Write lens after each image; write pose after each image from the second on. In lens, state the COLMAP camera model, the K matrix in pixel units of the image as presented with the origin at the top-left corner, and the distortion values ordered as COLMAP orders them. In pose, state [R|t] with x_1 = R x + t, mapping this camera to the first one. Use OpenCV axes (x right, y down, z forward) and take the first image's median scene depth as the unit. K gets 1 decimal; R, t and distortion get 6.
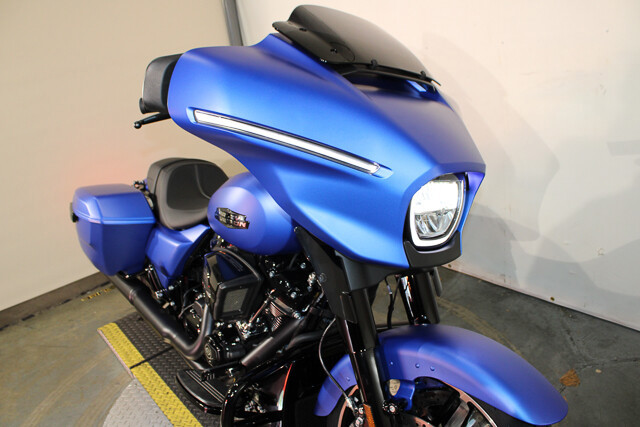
lens RADIAL K [[542.8, 0, 320.0], [0, 542.8, 213.5], [0, 0, 1]] dist [-0.173272, 0.155882]
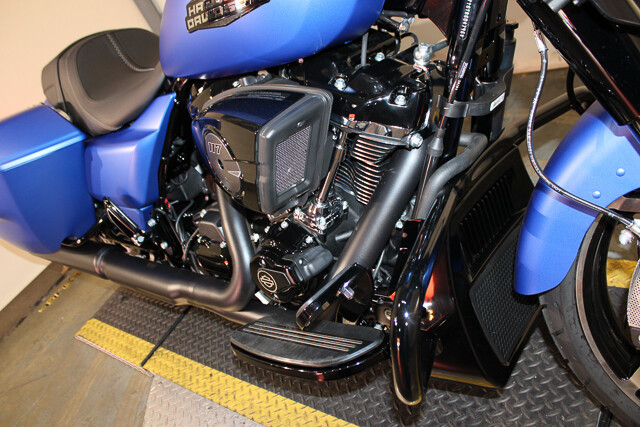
lens RADIAL K [[542.8, 0, 320.0], [0, 542.8, 213.5], [0, 0, 1]] dist [-0.173272, 0.155882]
pose [[0.917825, -0.388395, 0.082137, -0.137314], [0.371733, 0.913461, 0.165540, 0.092756], [-0.139324, -0.121404, 0.982777, 0.341988]]
